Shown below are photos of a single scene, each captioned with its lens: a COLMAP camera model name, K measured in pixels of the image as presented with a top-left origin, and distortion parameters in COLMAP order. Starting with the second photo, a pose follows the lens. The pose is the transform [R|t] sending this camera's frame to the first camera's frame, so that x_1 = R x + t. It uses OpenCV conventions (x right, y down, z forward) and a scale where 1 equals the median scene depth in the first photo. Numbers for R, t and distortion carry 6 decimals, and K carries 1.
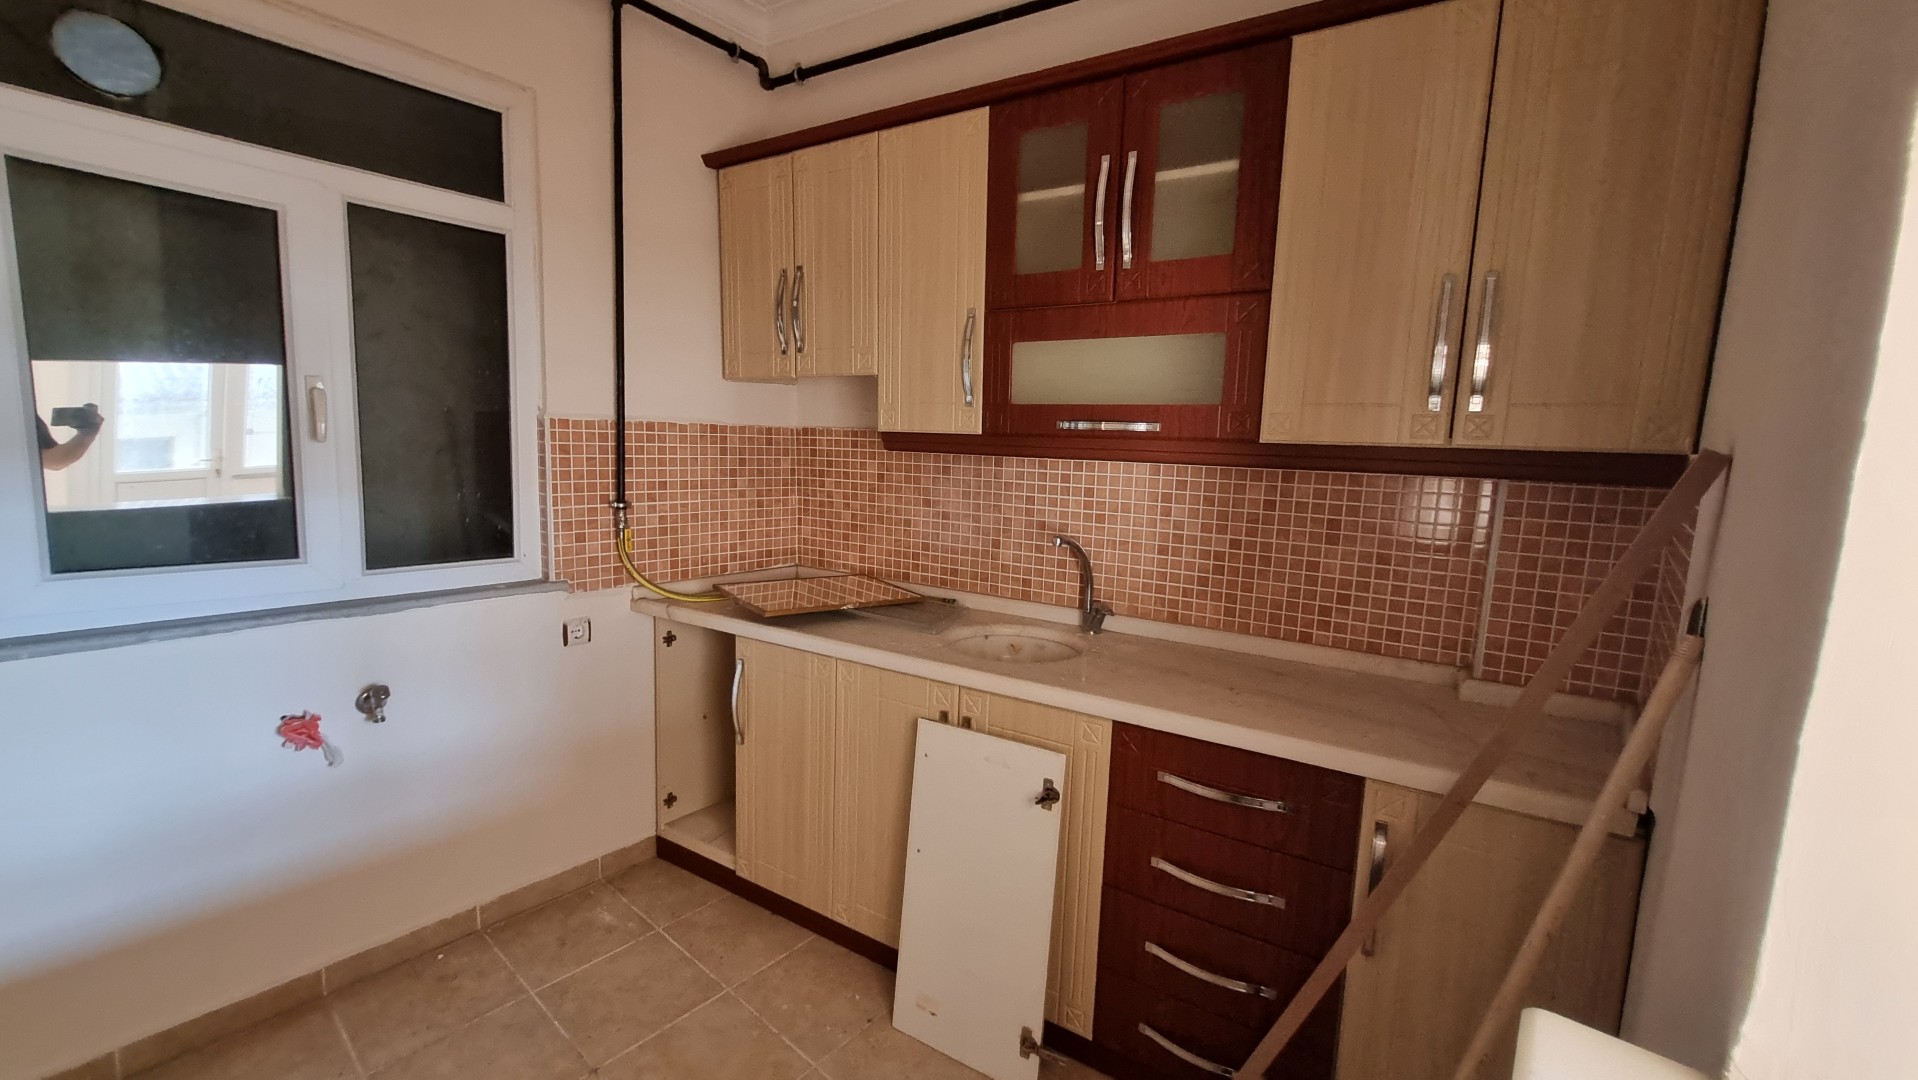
lens RADIAL K [[767.4, 0, 958.6], [0, 767.4, 538.3], [0, 0, 1]] dist [-0.002528, 0.000289]
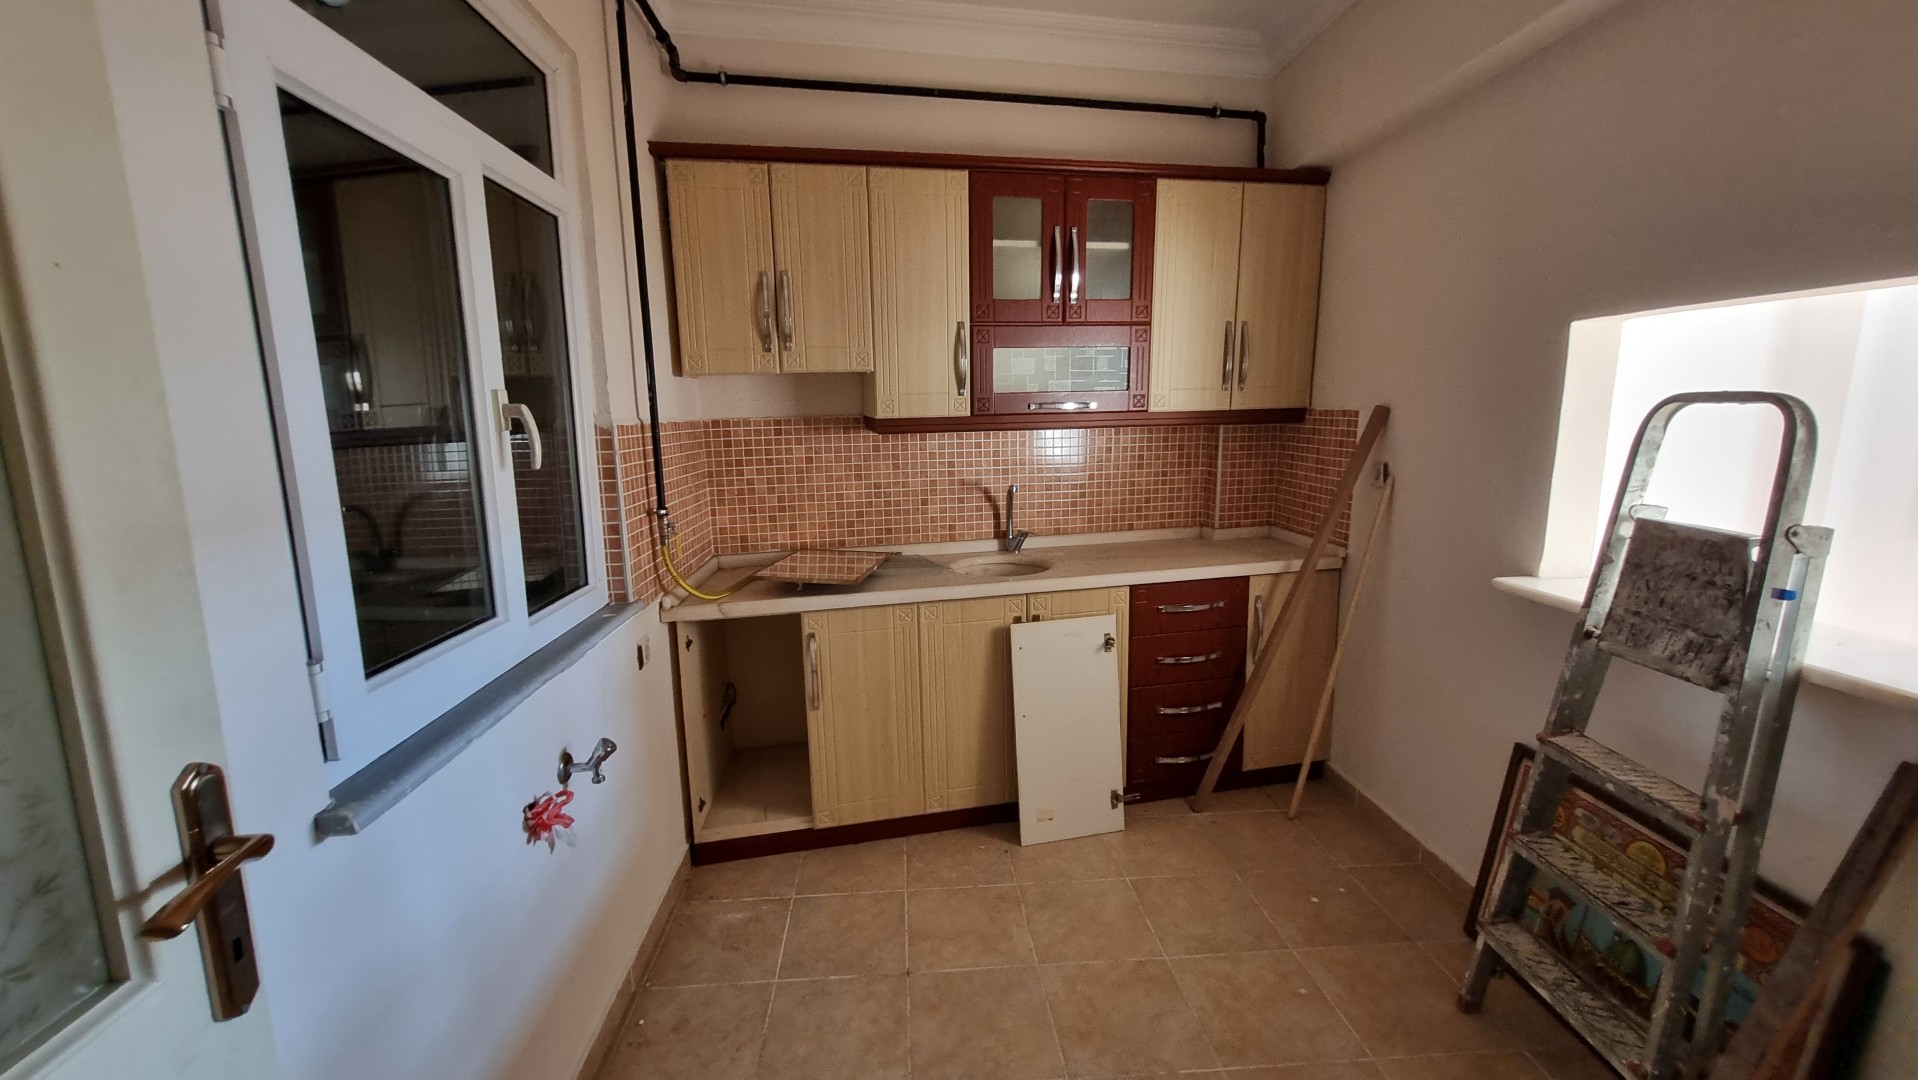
lens RADIAL K [[767.4, 0, 948.5], [0, 767.4, 538.8], [0, 0, 1]] dist [-0.002528, 0.000289]
pose [[0.702916, -0.165326, 0.691792, -0.862294], [0.136137, 0.985902, 0.097287, -0.054285], [-0.698123, 0.025793, 0.715513, 0.068775]]
